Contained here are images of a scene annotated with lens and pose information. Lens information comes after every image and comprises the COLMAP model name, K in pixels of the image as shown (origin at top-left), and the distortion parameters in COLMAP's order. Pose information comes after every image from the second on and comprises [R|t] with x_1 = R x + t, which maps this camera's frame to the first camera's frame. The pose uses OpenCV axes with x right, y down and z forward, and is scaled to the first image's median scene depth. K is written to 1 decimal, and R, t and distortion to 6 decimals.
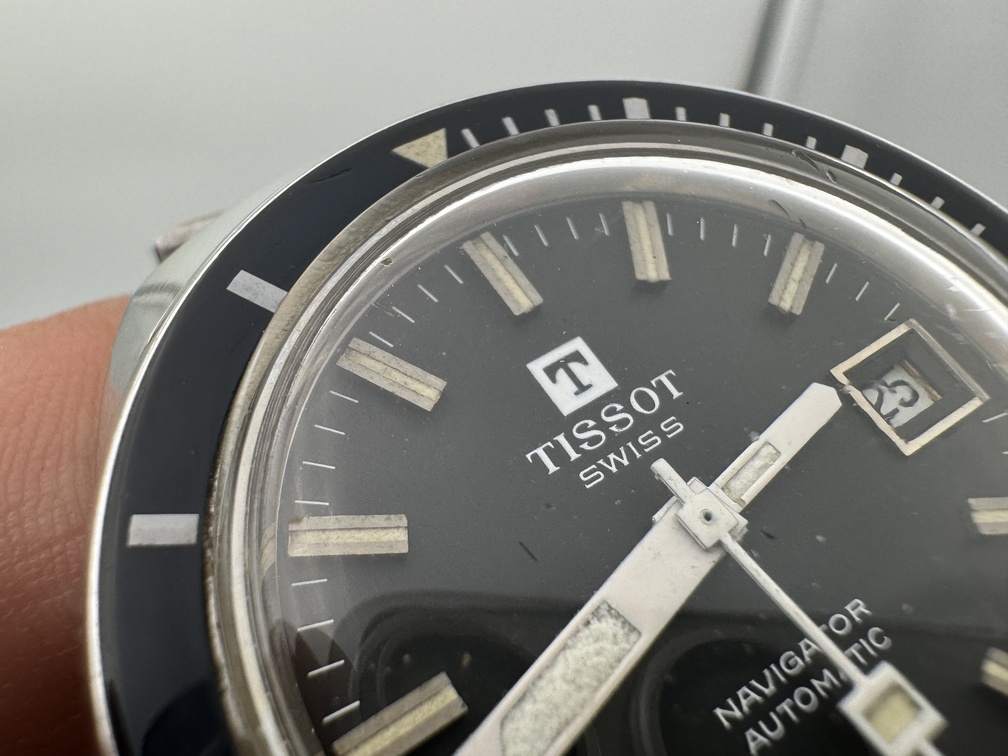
lens RADIAL K [[862.4, 0, 505.4], [0, 862.4, 375.2], [0, 0, 1]] dist [-0.036700, 0.003921]
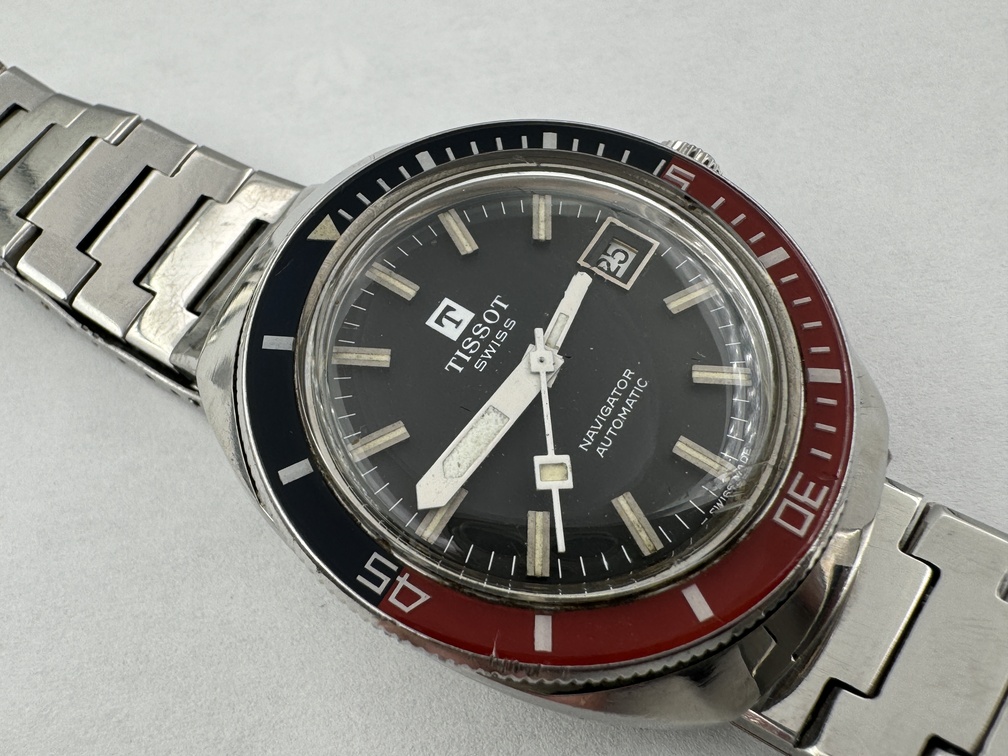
lens RADIAL K [[895.4, 0, 503.6], [0, 895.4, 379.7], [0, 0, 1]] dist [0.135274, -0.001155]
pose [[0.912175, -0.394064, 0.112472, -0.087106], [0.377155, 0.914618, 0.145697, -0.119108], [-0.160283, -0.090482, 0.982915, -0.934380]]
